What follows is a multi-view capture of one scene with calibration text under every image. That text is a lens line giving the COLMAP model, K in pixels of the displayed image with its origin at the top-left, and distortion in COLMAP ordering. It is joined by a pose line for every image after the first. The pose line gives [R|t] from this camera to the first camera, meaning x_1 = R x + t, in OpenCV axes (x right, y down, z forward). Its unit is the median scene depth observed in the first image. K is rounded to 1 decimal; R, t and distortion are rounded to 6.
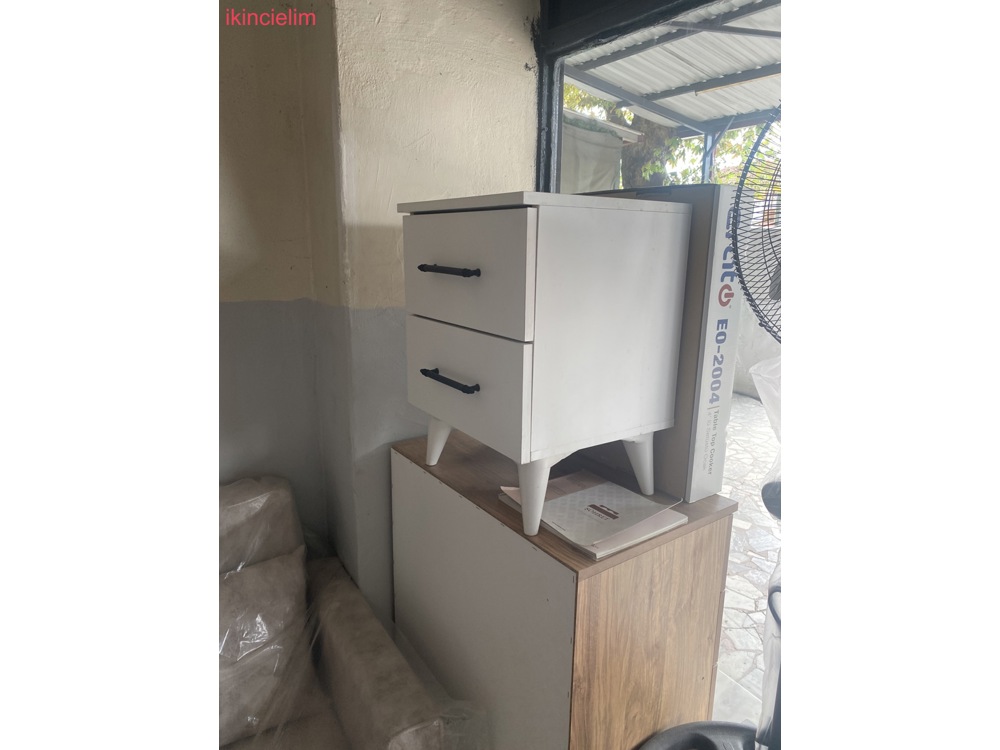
lens RADIAL K [[573.7, 0, 500.6], [0, 573.7, 373.3], [0, 0, 1]] dist [0.021709, -0.012263]
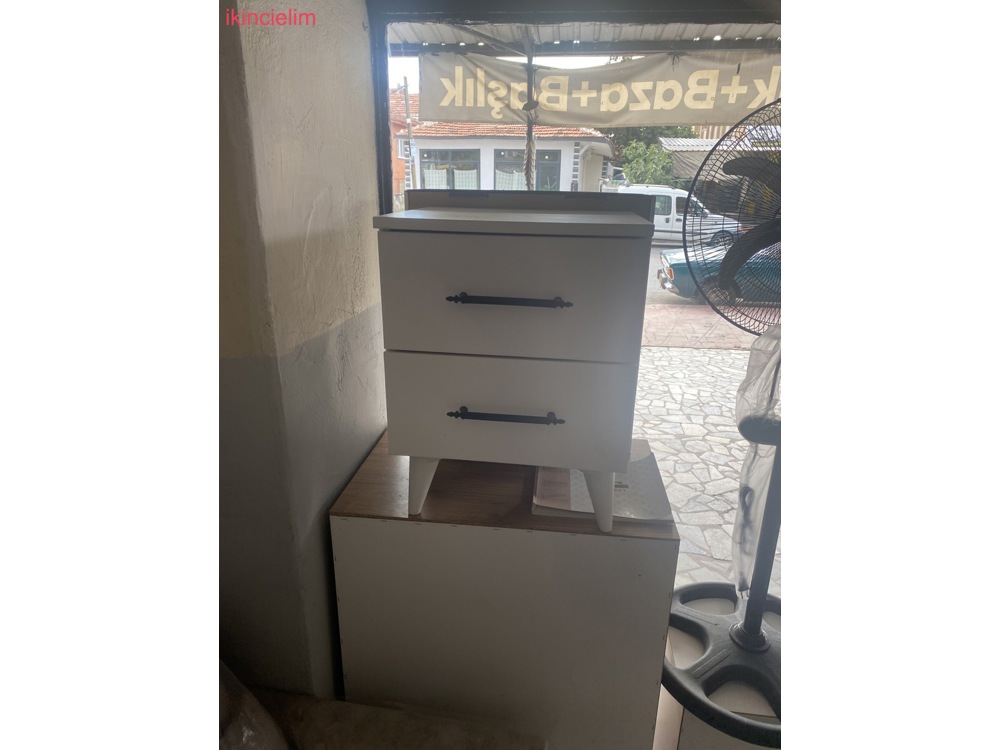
lens RADIAL K [[573.7, 0, 500.4], [0, 573.7, 375.5], [0, 0, 1]] dist [0.021709, -0.012263]
pose [[0.663071, -0.244957, 0.707342, -0.619805], [0.158532, 0.969460, 0.187121, -0.191443], [-0.731577, -0.011938, 0.681655, 0.322124]]
